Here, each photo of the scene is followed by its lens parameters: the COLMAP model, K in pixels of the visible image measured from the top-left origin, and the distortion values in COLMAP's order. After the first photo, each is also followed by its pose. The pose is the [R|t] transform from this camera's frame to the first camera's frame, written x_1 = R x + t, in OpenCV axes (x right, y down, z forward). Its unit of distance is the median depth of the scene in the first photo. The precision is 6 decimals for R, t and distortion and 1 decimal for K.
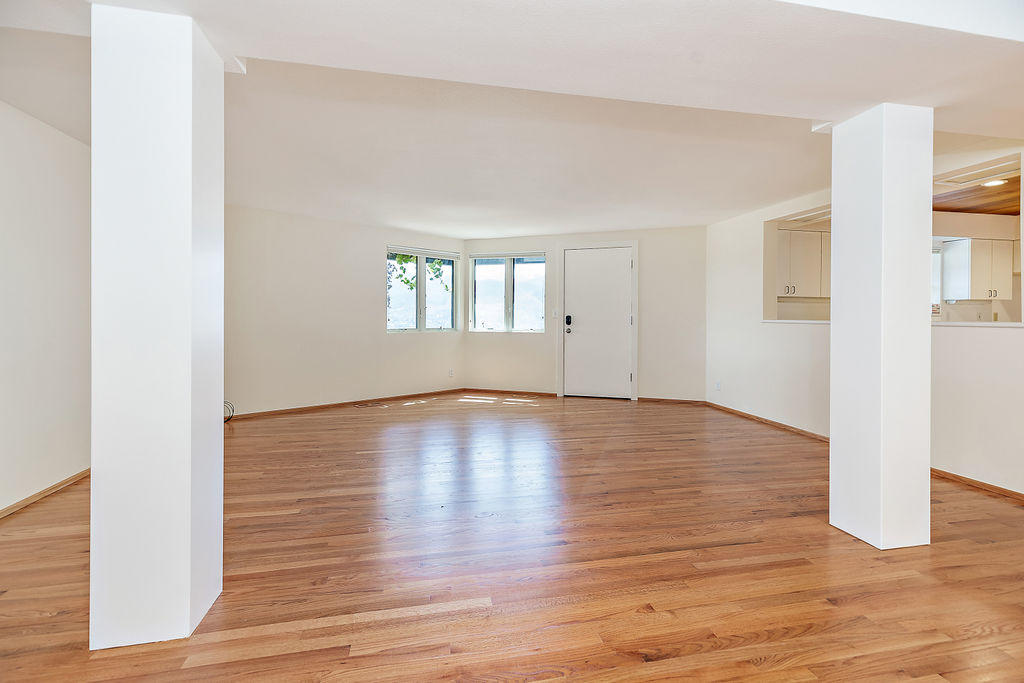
lens RADIAL K [[474.8, 0, 517.5], [0, 474.8, 320.5], [0, 0, 1]] dist [0.002345, 0.000552]
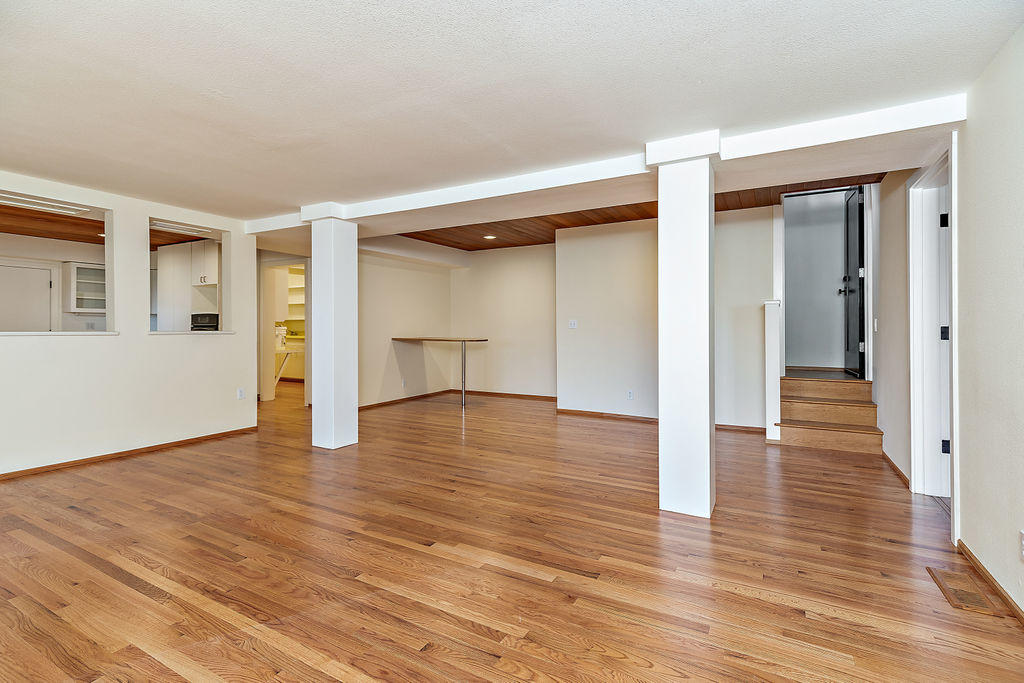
lens RADIAL K [[474.8, 0, 517.5], [0, 474.8, 320.5], [0, 0, 1]] dist [0.002345, 0.000552]
pose [[-0.757470, 0.005579, 0.652847, -1.039714], [0.003737, 0.999984, -0.004210, -0.025979], [-0.652860, -0.000750, -0.757478, 2.000247]]
